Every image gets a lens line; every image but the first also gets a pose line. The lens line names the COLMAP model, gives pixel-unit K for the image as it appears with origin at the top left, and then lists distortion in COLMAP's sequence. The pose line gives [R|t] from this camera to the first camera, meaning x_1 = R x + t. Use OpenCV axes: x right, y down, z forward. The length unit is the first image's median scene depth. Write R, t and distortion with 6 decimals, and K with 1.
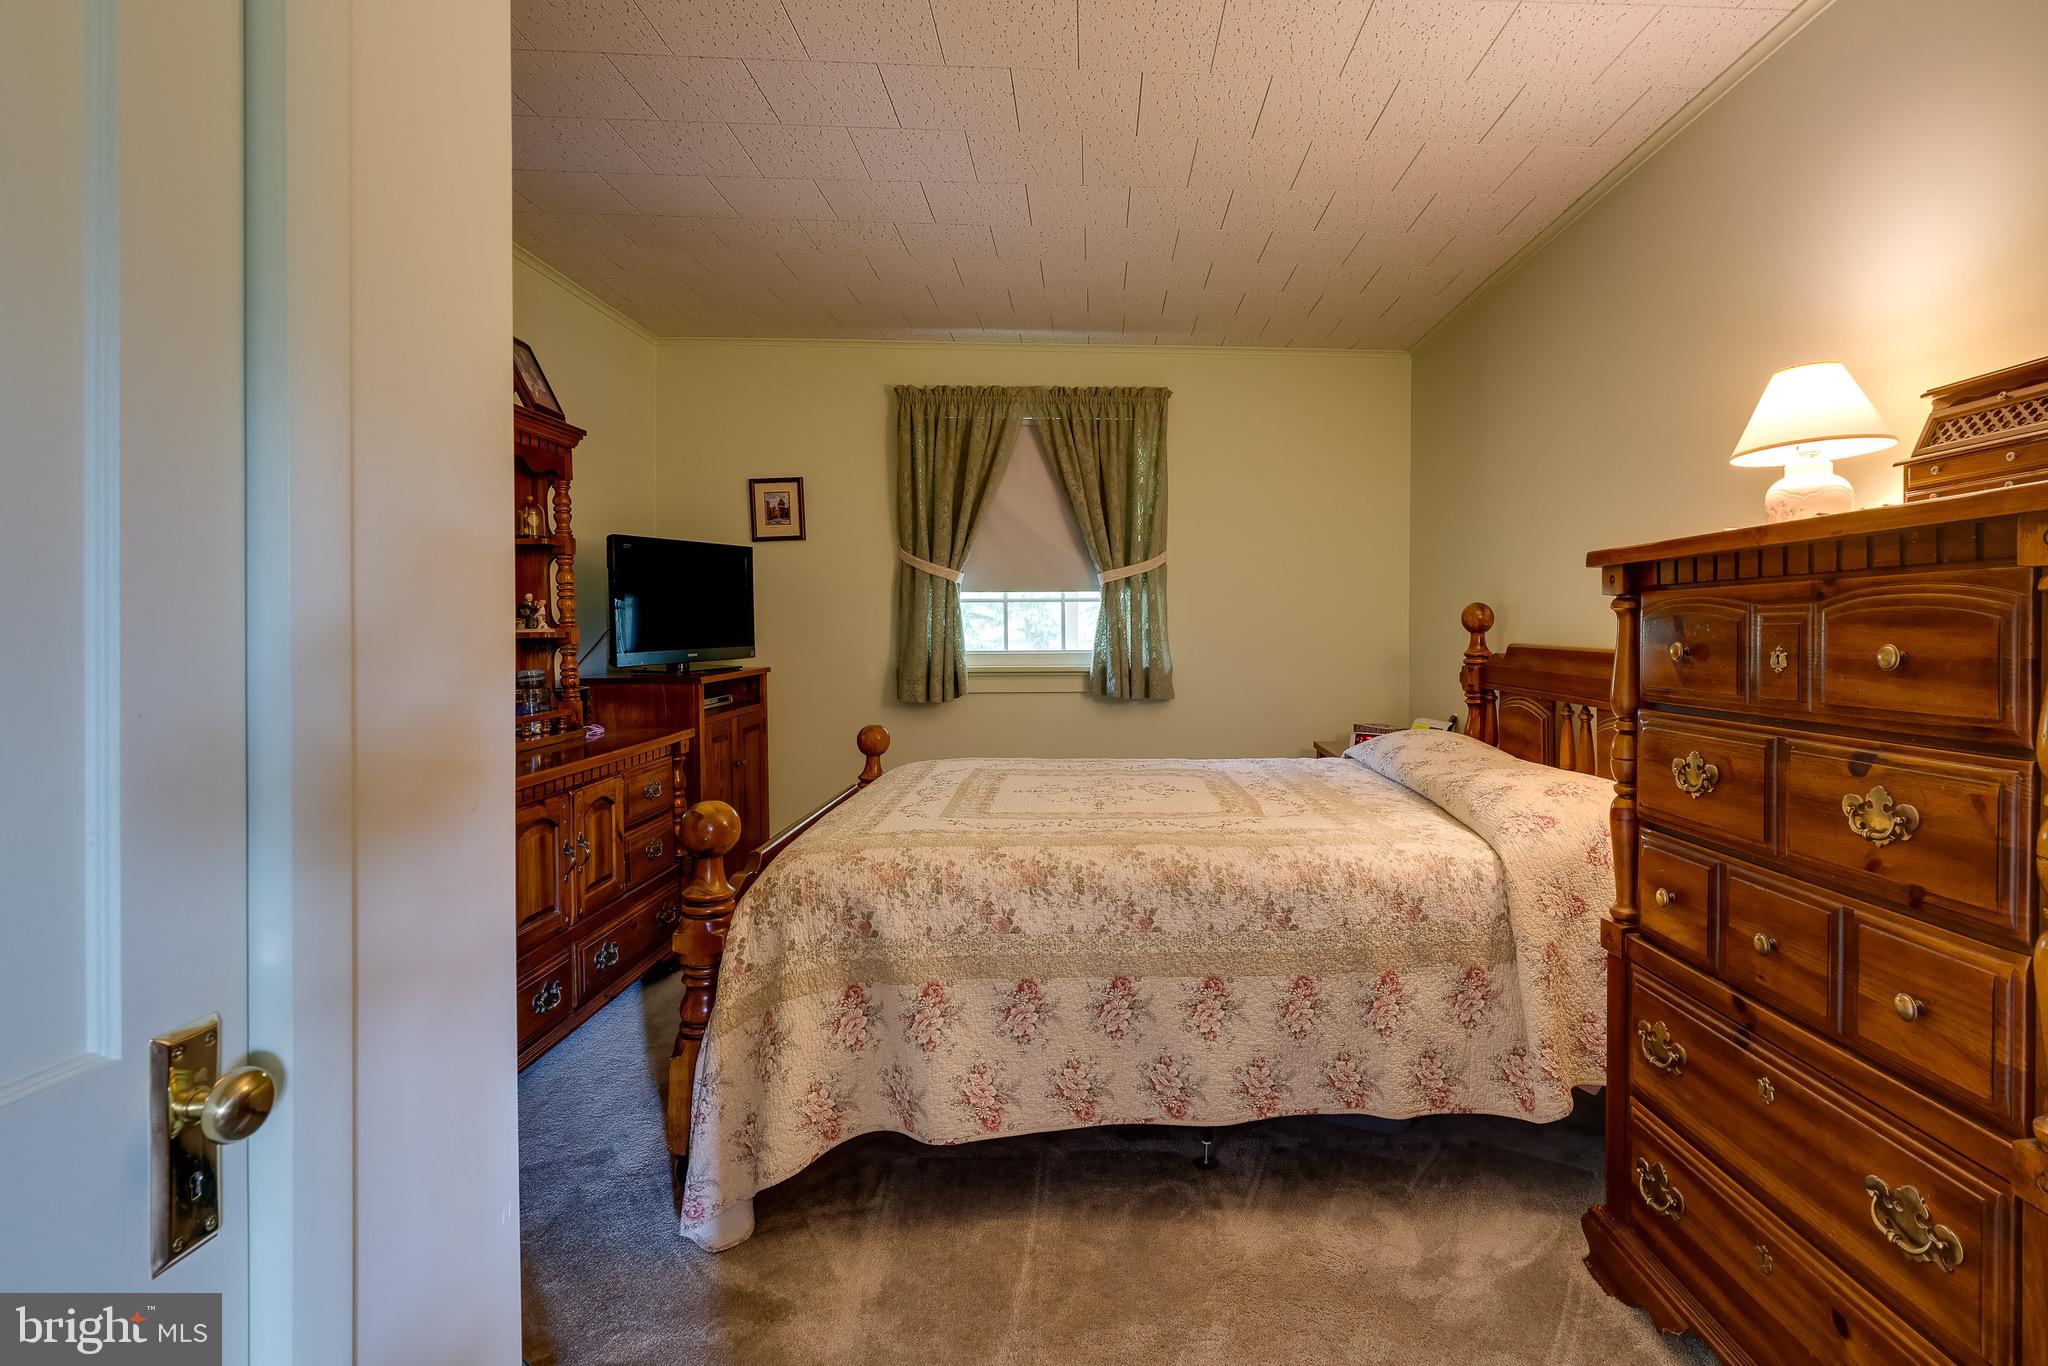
lens RADIAL K [[978.6, 0, 1027.9], [0, 978.6, 604.0], [0, 0, 1]] dist [-0.006167, 0.001865]
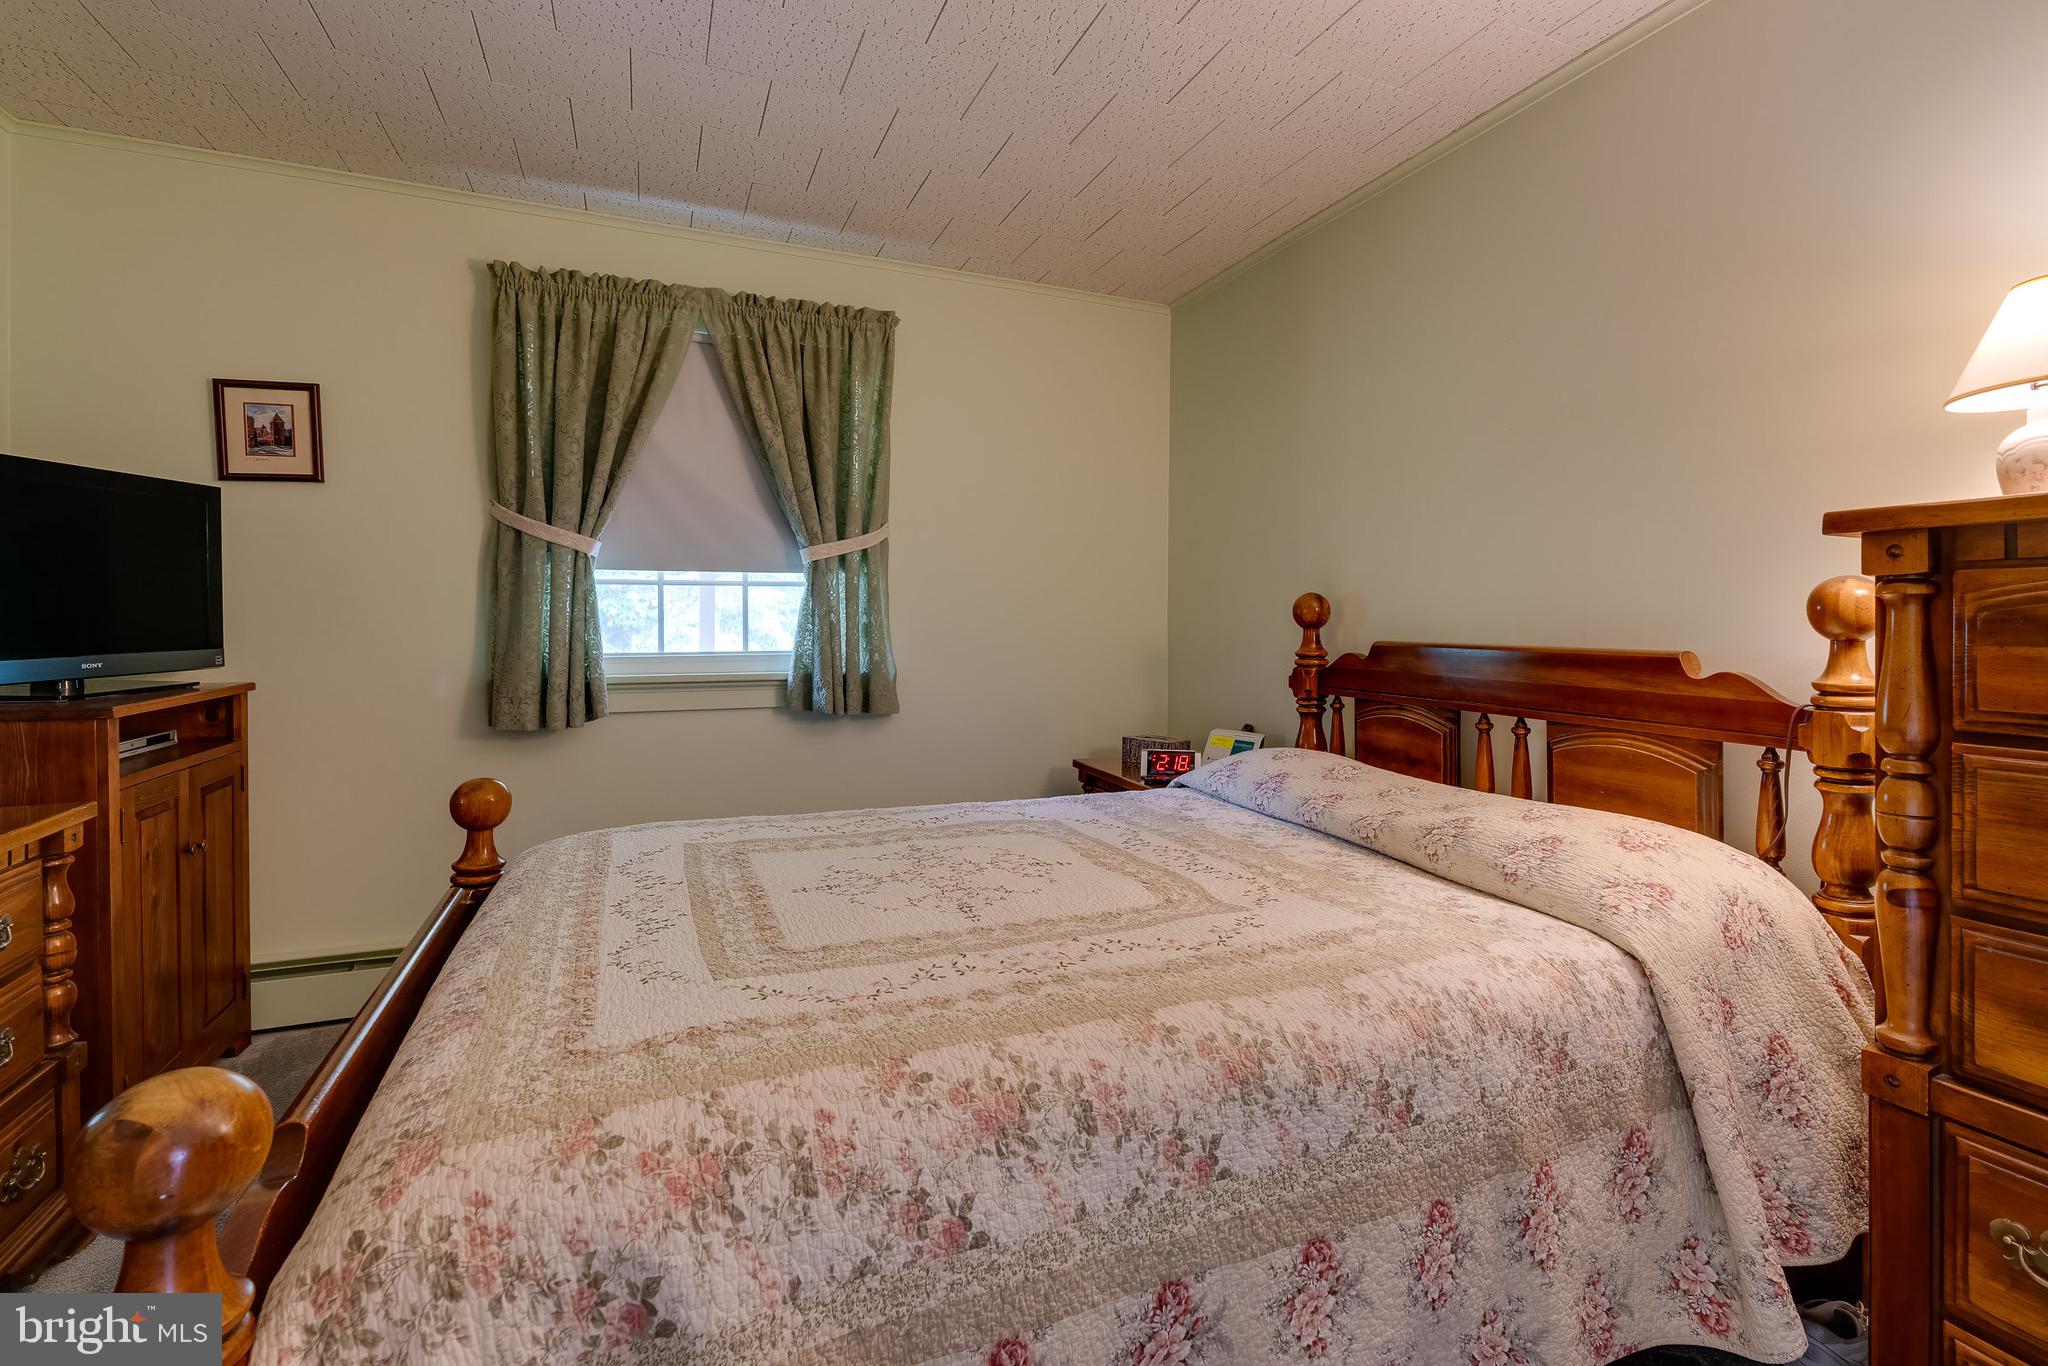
lens RADIAL K [[978.6, 0, 1027.9], [0, 978.6, 604.0], [0, 0, 1]] dist [-0.006167, 0.001865]
pose [[0.904332, 0.011228, 0.426682, -0.092075], [-0.013744, 0.999902, 0.002816, 0.006852], [-0.426608, -0.008411, 0.904397, 0.252678]]
